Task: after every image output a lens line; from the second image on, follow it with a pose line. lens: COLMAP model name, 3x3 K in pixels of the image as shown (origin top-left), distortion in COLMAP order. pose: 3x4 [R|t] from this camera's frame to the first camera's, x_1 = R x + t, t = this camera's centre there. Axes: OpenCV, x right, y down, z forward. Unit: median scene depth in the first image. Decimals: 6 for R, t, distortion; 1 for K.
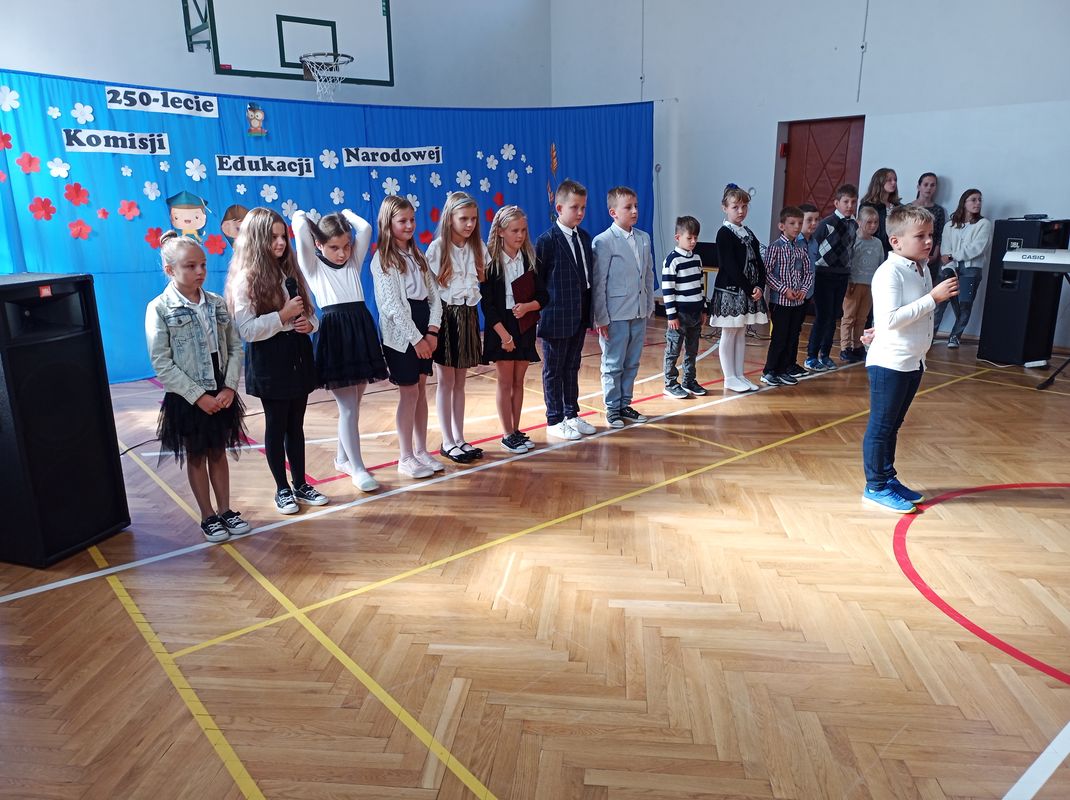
lens RADIAL K [[793.8, 0, 535.0], [0, 793.8, 400.0], [0, 0, 1]] dist [0.037523, -0.044845]
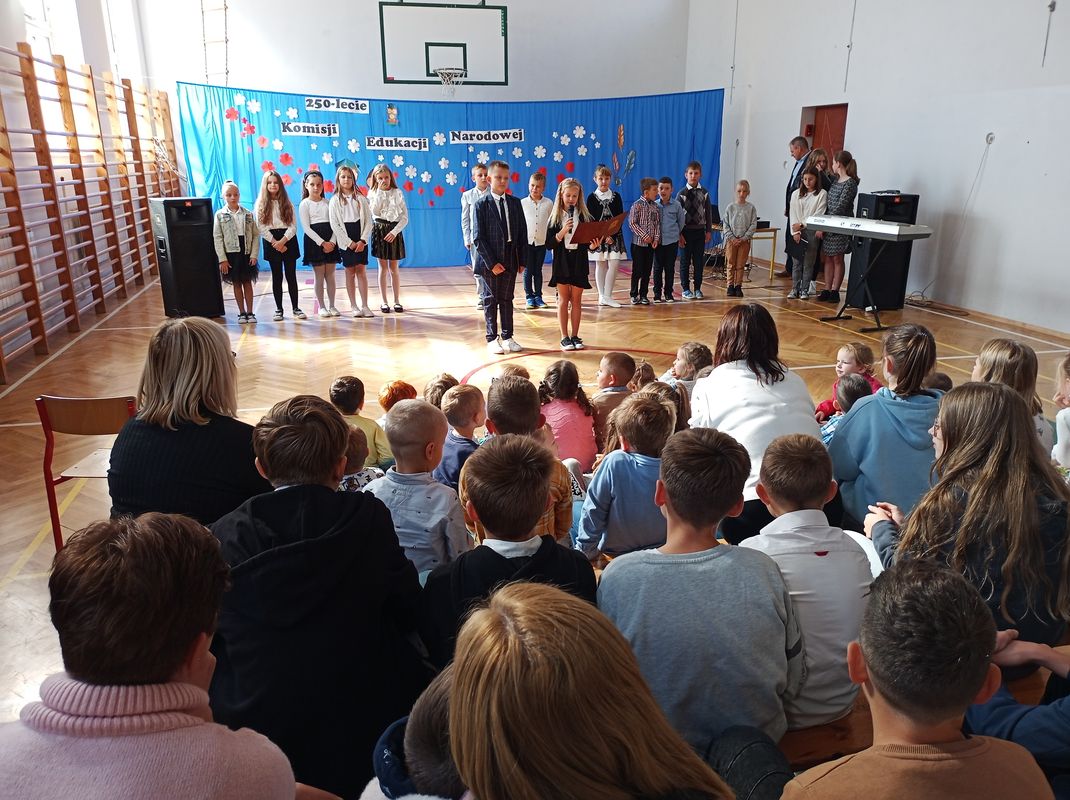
lens RADIAL K [[793.8, 0, 535.0], [0, 793.8, 400.0], [0, 0, 1]] dist [0.037523, -0.044845]
pose [[0.904647, 0.140276, -0.402413, 0.641978], [-0.121721, 0.989988, 0.071462, 0.068646], [0.408409, -0.015665, 0.912665, -0.357663]]
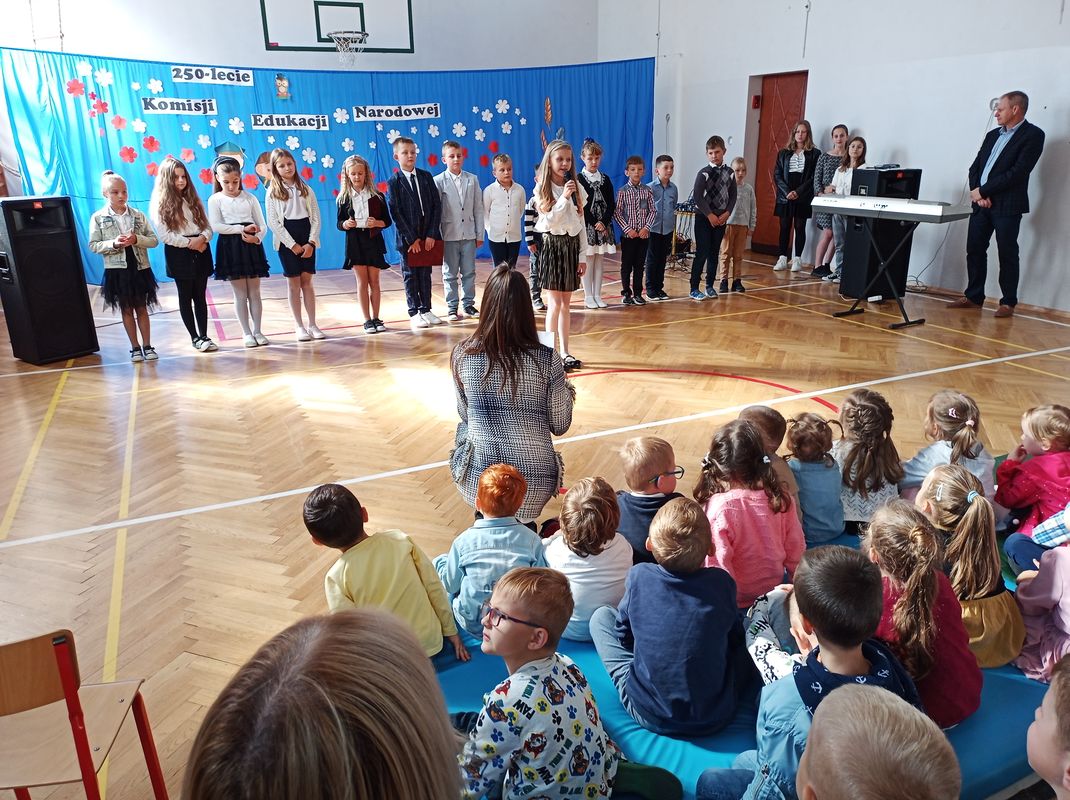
lens RADIAL K [[794.0, 0, 535.0], [0, 794.0, 400.0], [0, 0, 1]] dist [0.007984, -0.007824]
pose [[0.967227, 0.080272, -0.240891, 0.421056], [-0.063653, 0.995074, 0.076006, 0.040546], [0.245805, -0.058181, 0.967572, -0.207331]]
